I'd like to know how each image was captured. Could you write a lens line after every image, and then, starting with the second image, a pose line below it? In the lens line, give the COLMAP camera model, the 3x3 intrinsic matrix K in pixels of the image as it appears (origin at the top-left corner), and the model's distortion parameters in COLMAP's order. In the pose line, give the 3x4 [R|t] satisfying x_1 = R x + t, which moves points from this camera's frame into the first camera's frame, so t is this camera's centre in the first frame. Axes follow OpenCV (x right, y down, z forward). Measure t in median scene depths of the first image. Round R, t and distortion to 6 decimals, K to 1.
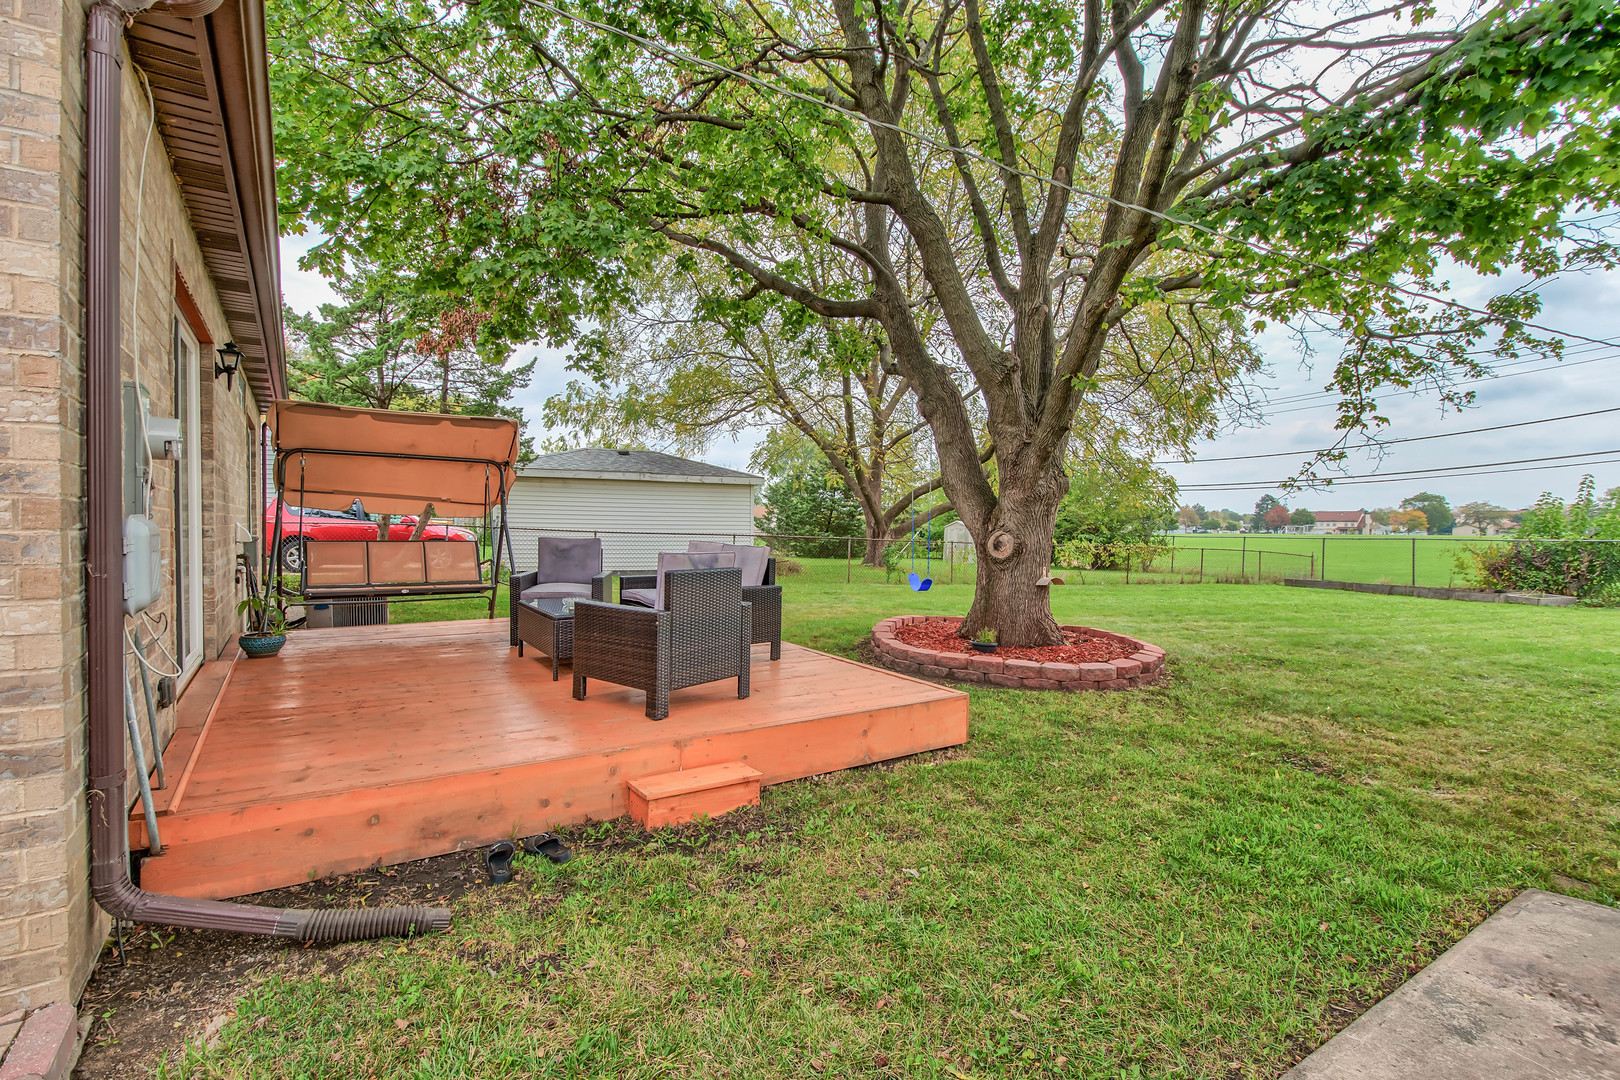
lens RADIAL K [[716.3, 0, 794.5], [0, 716.3, 566.0], [0, 0, 1]] dist [0.011910, -0.016740]
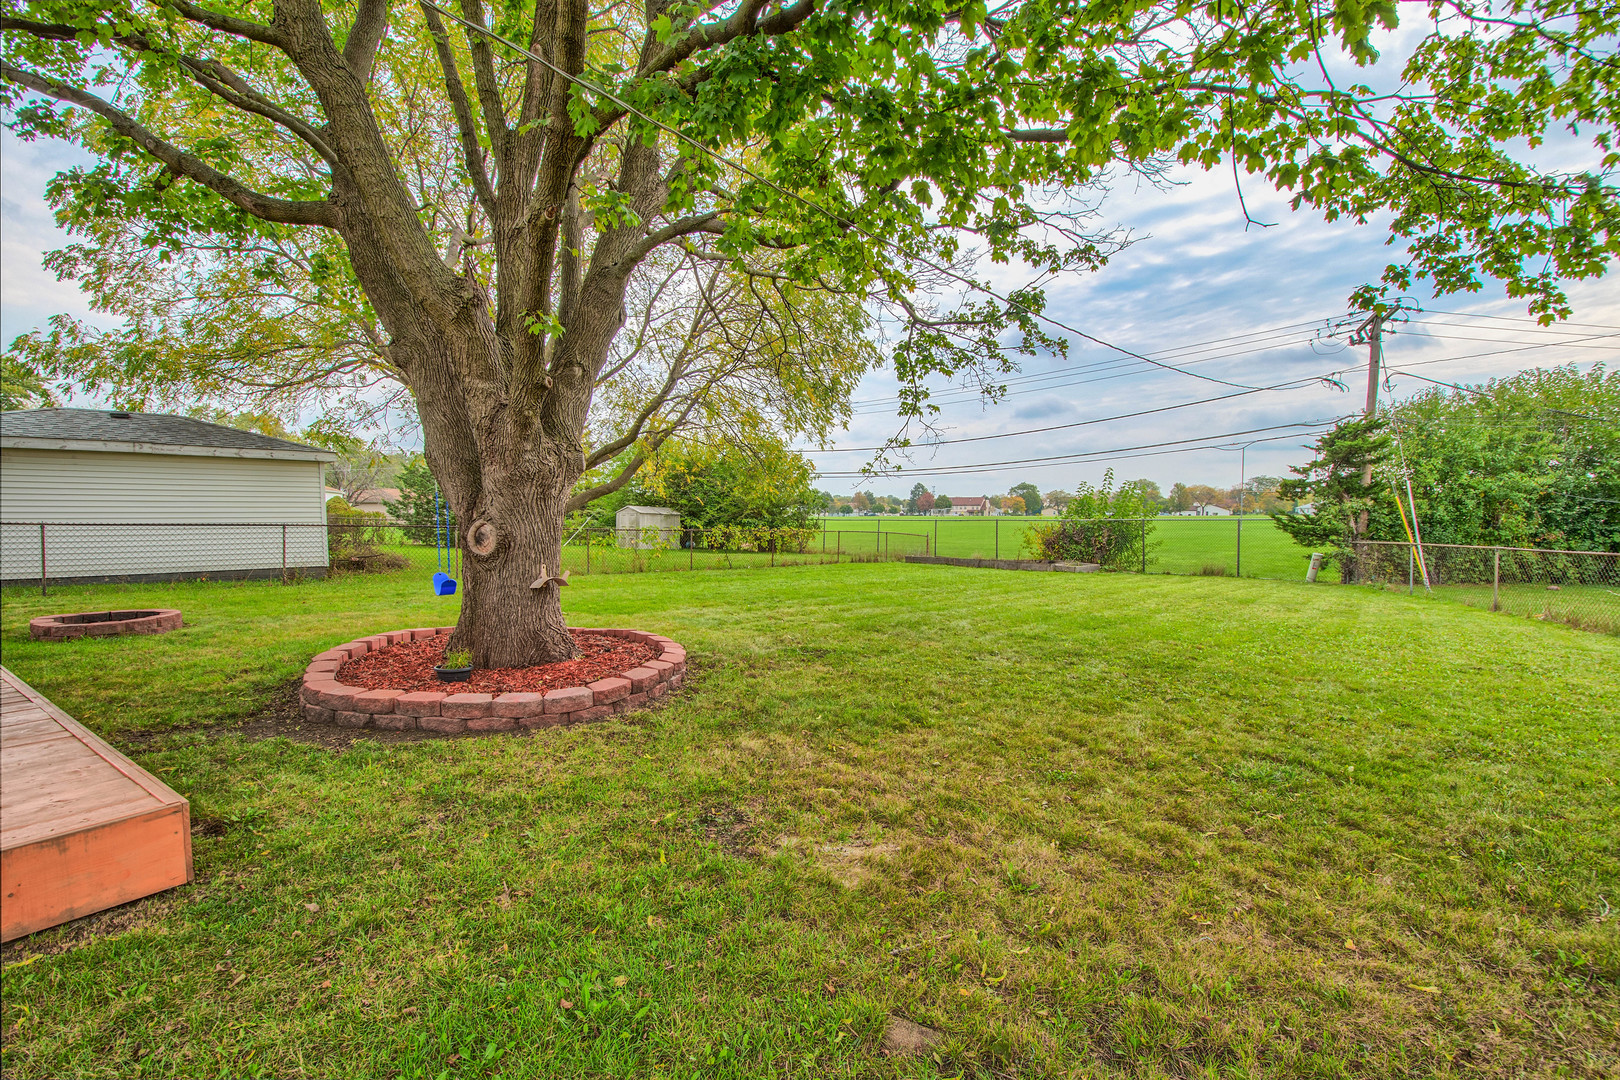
lens RADIAL K [[679.1, 0, 807.3], [0, 679.1, 590.9], [0, 0, 1]] dist [-0.001585, -0.000395]
pose [[0.919639, -0.051572, 0.389365, 0.247791], [0.027429, 0.997355, 0.067317, -0.009314], [-0.391807, -0.051227, 0.918620, 0.145053]]
